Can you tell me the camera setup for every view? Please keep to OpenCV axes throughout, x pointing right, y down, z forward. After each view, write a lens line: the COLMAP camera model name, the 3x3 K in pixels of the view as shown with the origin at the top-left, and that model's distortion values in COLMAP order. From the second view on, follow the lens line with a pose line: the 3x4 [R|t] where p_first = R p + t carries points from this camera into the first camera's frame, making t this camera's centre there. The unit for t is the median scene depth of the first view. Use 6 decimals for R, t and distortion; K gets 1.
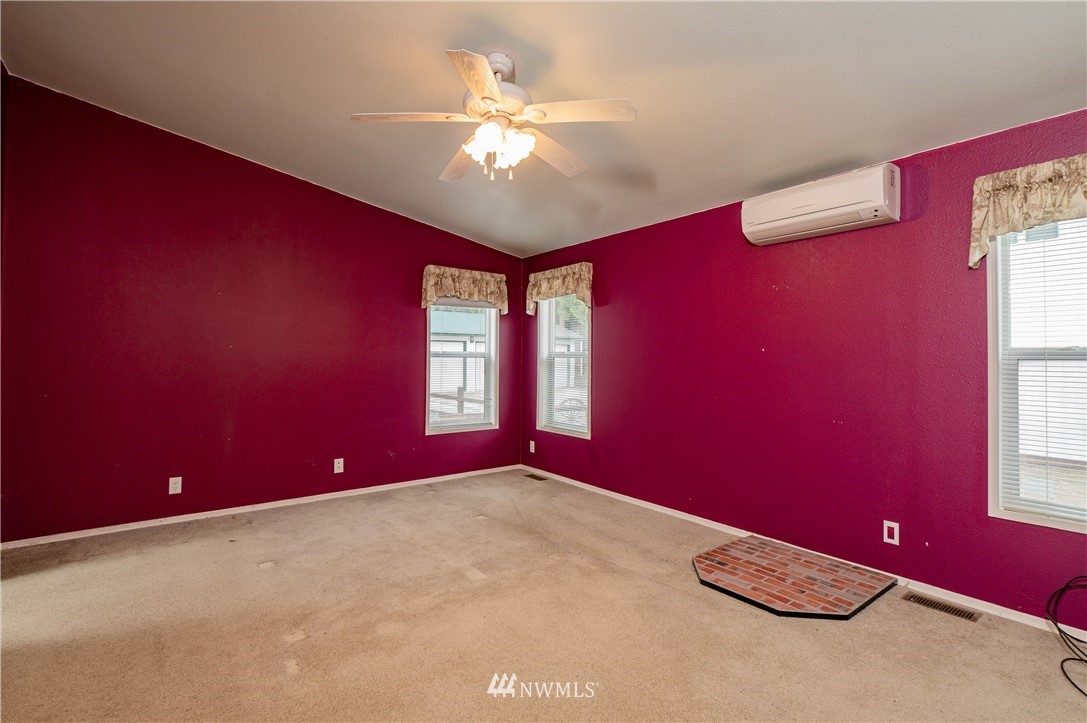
lens RADIAL K [[498.7, 0, 549.1], [0, 498.7, 360.3], [0, 0, 1]] dist [-0.002887, -0.001927]
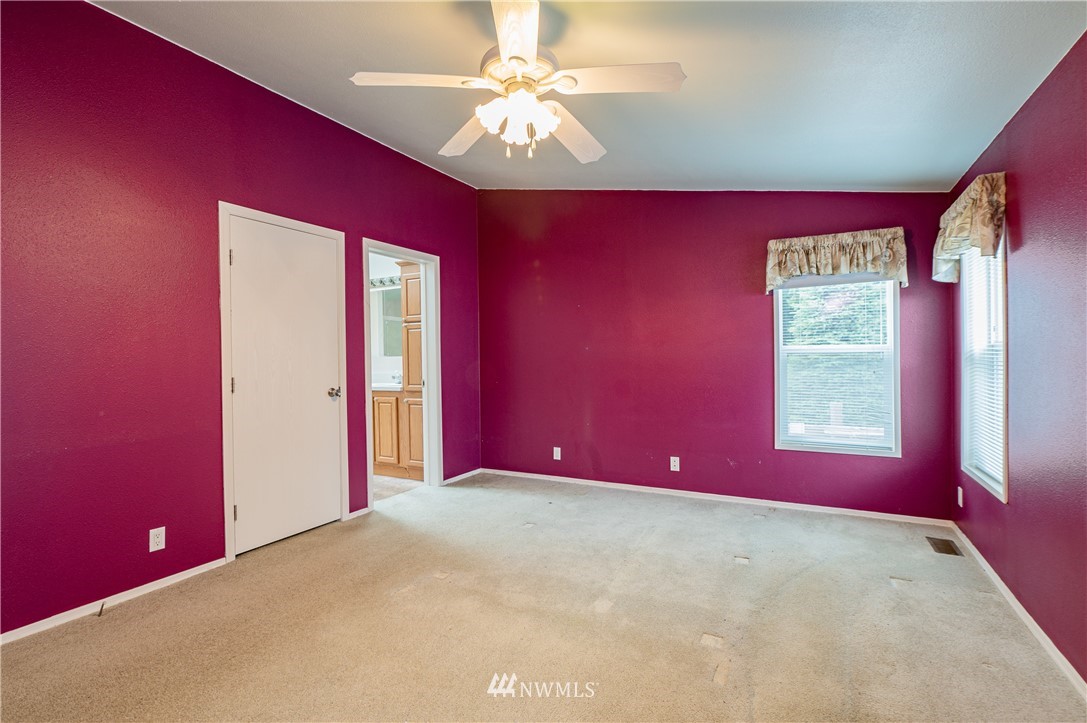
lens RADIAL K [[498.7, 0, 547.3], [0, 498.7, 360.3], [0, 0, 1]] dist [-0.002887, -0.001927]
pose [[0.413346, -0.003849, -0.910566, 0.351576], [0.009673, 0.999953, 0.000164, 0.000952], [0.910523, -0.008875, 0.413364, 0.324381]]
